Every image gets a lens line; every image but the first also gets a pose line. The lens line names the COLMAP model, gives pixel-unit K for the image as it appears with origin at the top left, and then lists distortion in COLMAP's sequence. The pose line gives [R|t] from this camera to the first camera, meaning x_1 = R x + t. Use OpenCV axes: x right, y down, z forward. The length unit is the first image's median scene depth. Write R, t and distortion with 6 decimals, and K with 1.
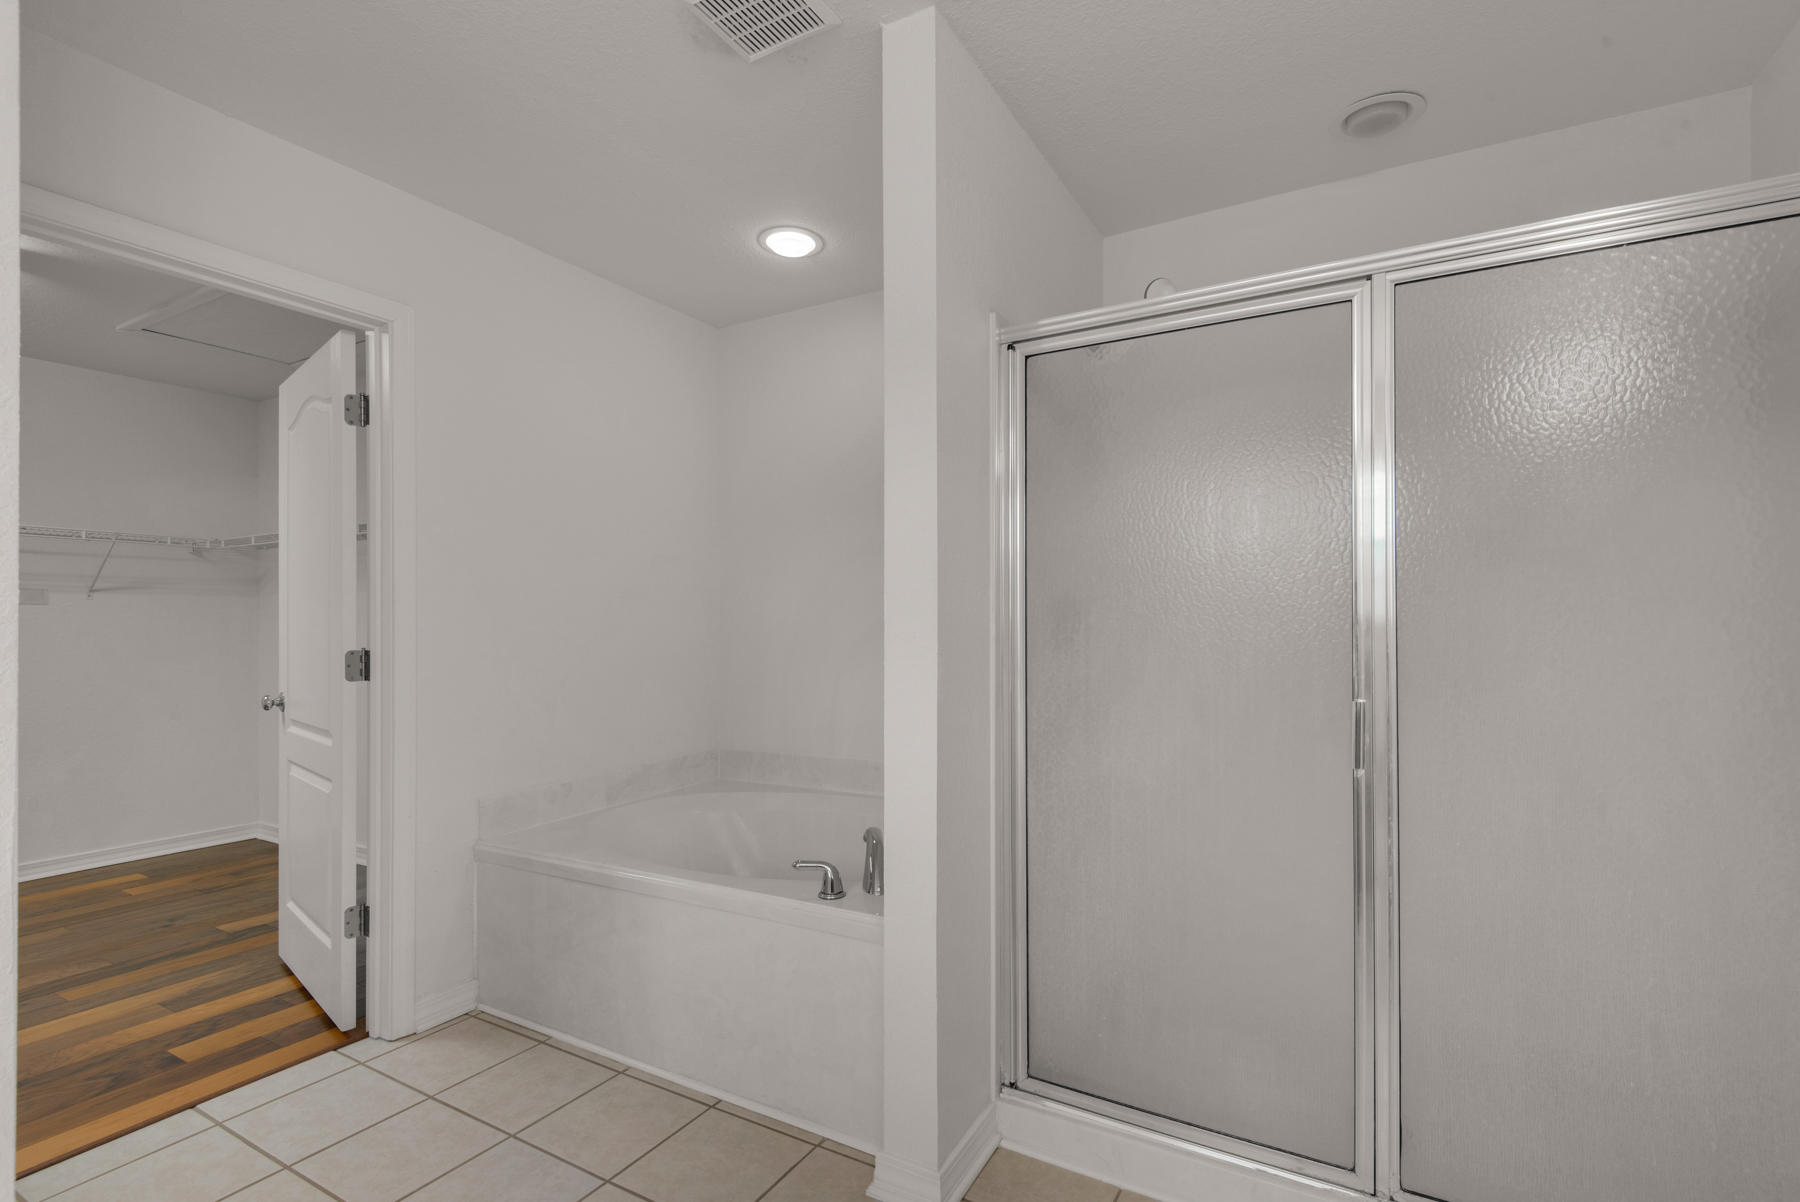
lens RADIAL K [[830.1, 0, 900.0], [0, 830.1, 613.0], [0, 0, 1]] dist [0.026720, -0.014539]
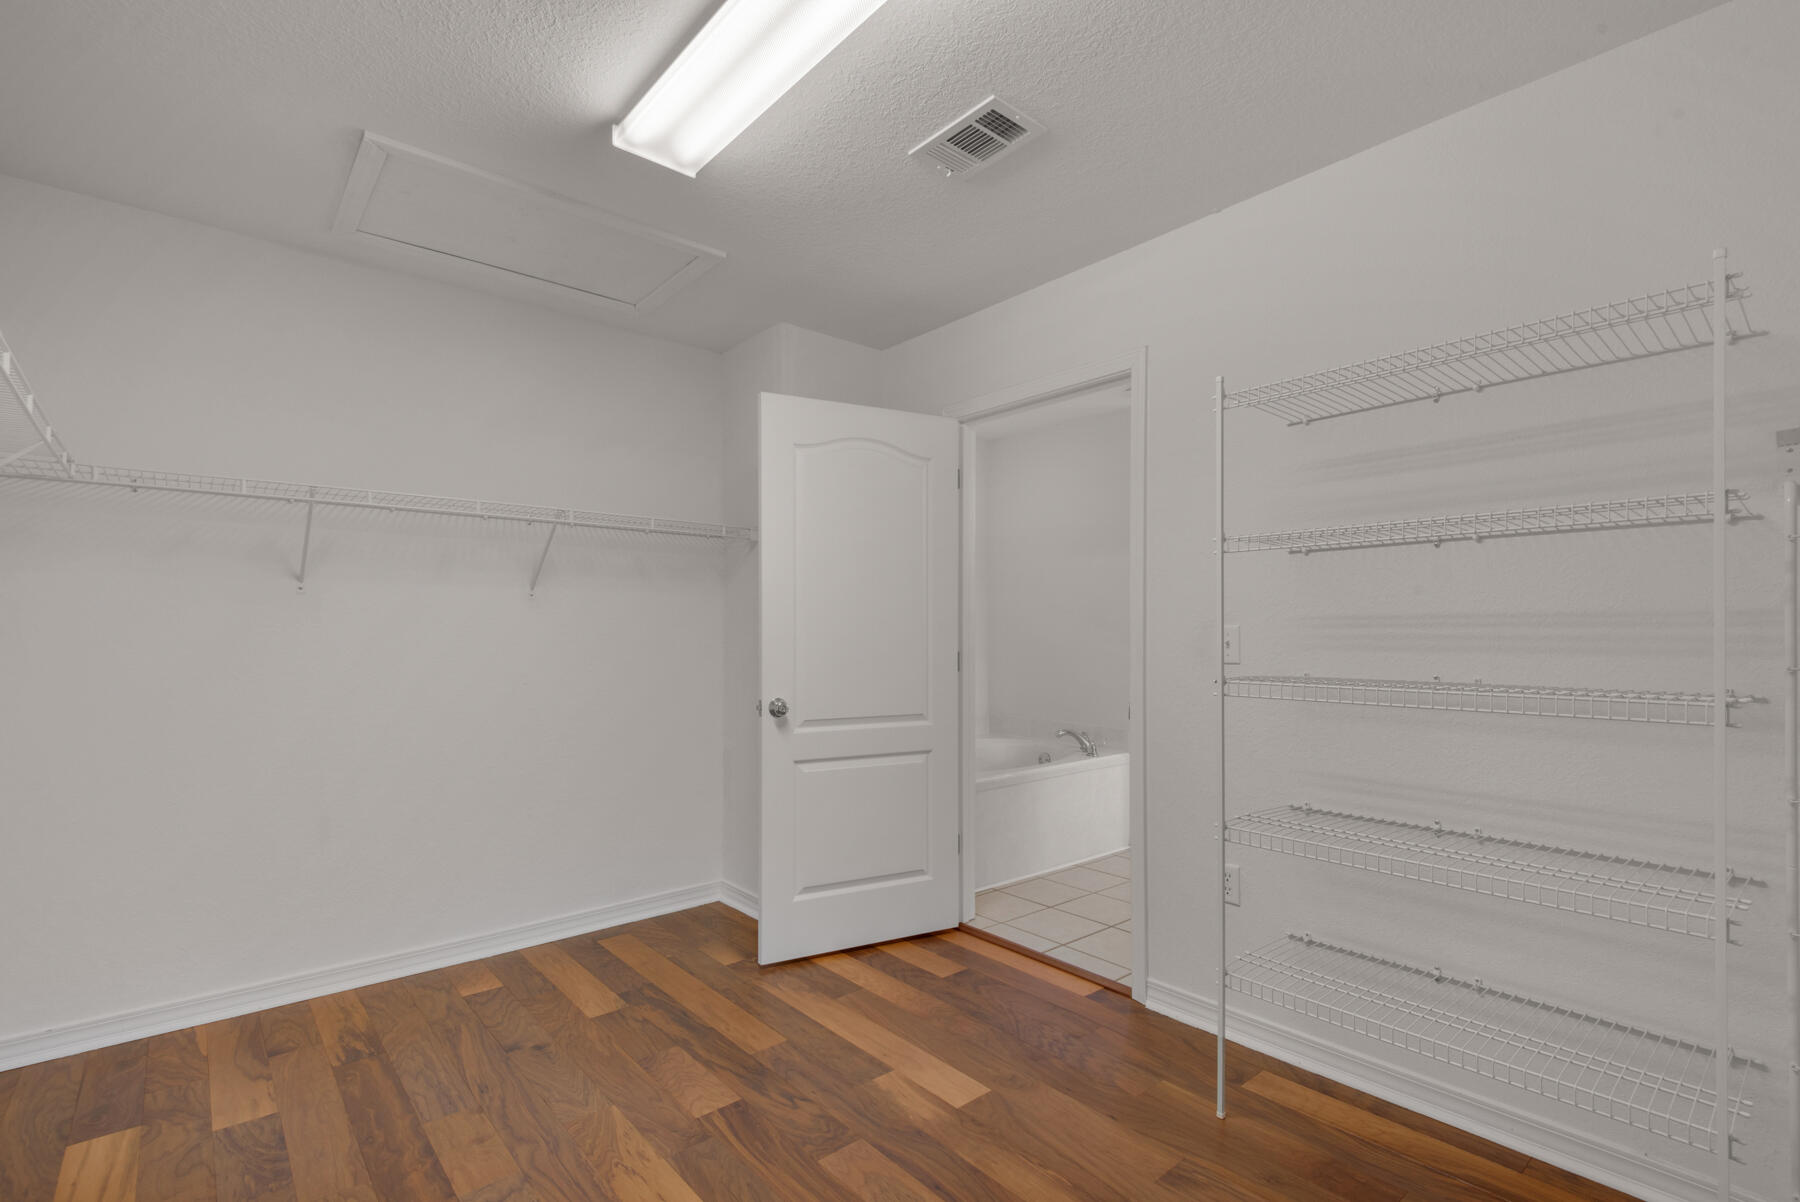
lens RADIAL K [[830.1, 0, 900.0], [0, 830.1, 613.0], [0, 0, 1]] dist [0.026720, -0.014539]
pose [[0.336070, 0.022835, 0.941560, -1.692294], [-0.005544, 0.999737, -0.022267, 0.007977], [-0.941821, 0.002263, 0.336108, 0.527201]]
